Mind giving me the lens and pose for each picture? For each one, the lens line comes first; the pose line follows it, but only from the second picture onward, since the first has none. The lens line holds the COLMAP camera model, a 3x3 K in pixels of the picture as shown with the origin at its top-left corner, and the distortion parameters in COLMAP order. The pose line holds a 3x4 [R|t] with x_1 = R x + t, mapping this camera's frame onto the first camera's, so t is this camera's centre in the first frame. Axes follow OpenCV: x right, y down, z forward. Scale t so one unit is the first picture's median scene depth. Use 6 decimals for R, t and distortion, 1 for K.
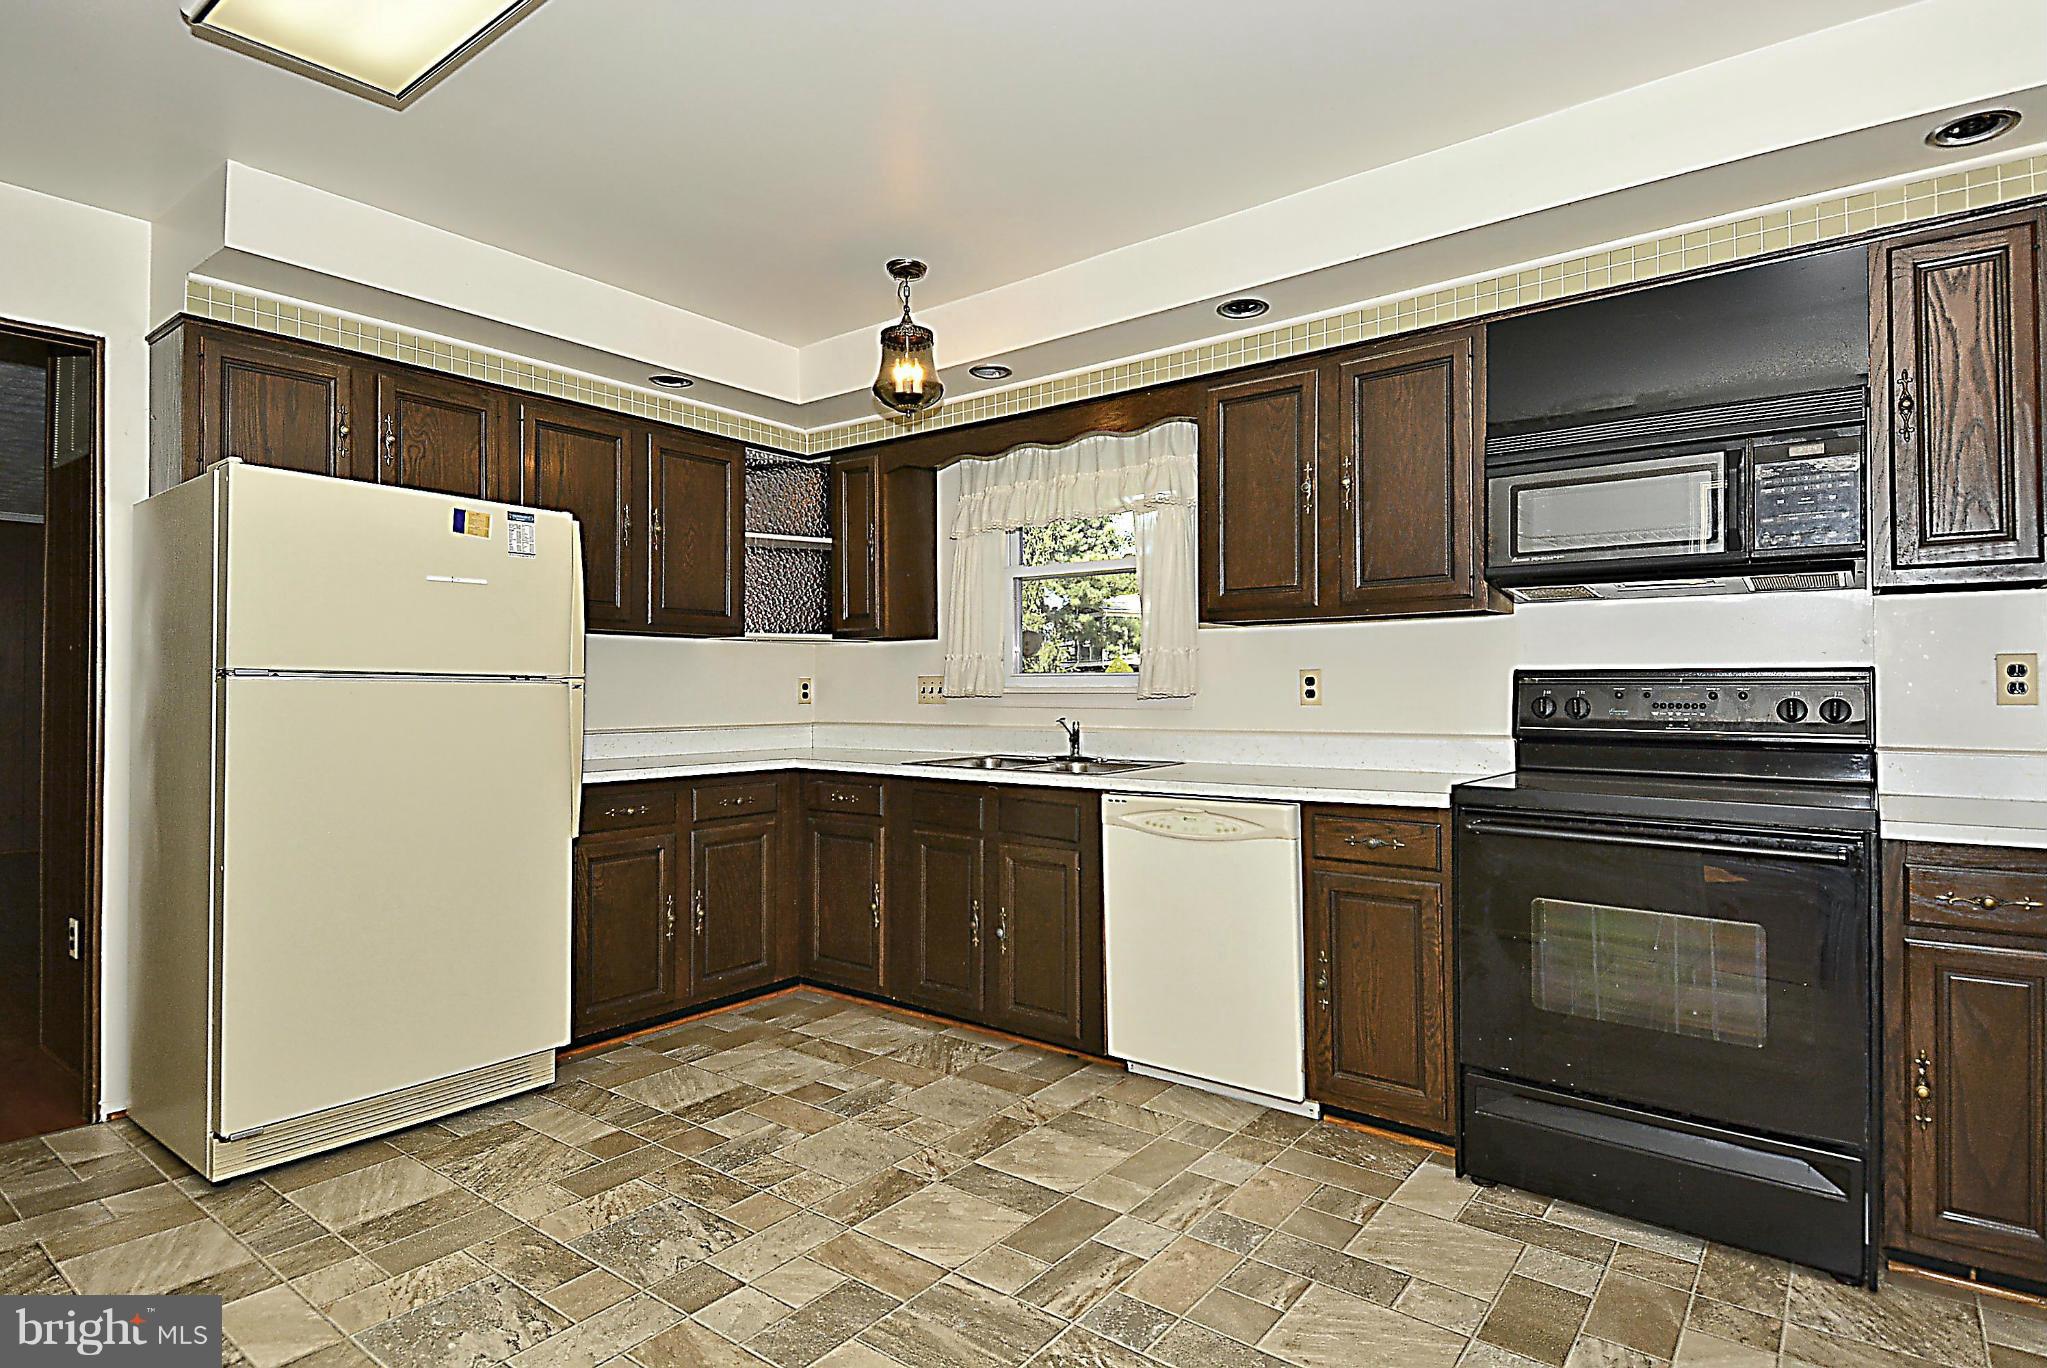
lens RADIAL K [[1077.4, 0, 1023.5], [0, 1077.4, 684.0], [0, 0, 1]] dist [0.064629, -0.051511]
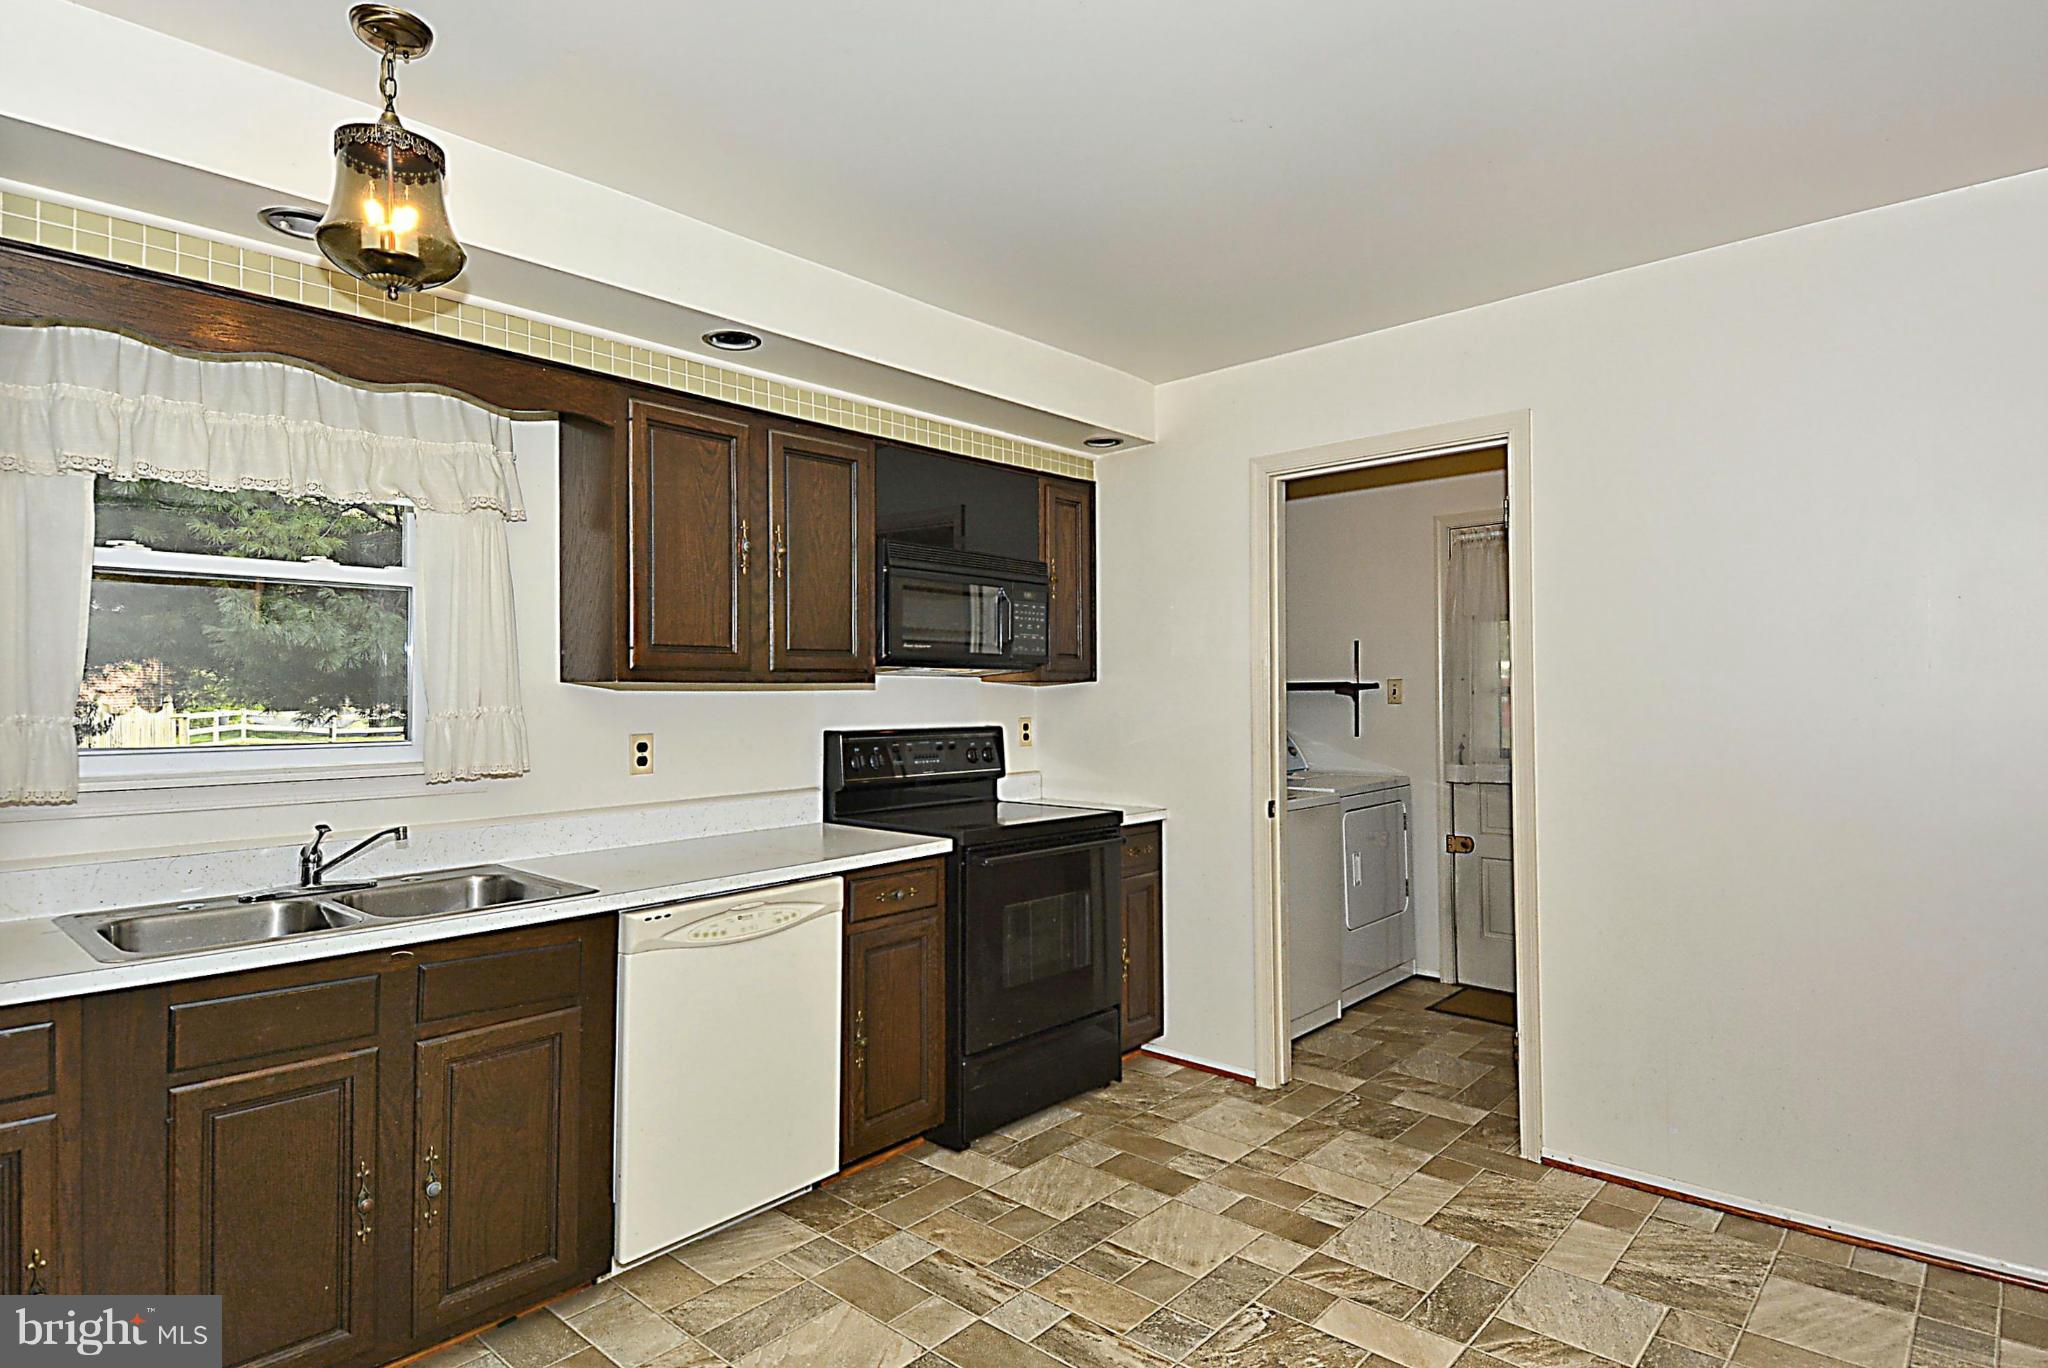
lens RADIAL K [[1077.9, 0, 1024.0], [0, 1077.9, 684.0], [0, 0, 1]] dist [0.064629, -0.051511]
pose [[0.073414, 0.010100, 0.997250, -0.701656], [-0.000589, 0.999949, -0.010084, -0.053139], [-0.997301, 0.000153, 0.073416, 0.712945]]
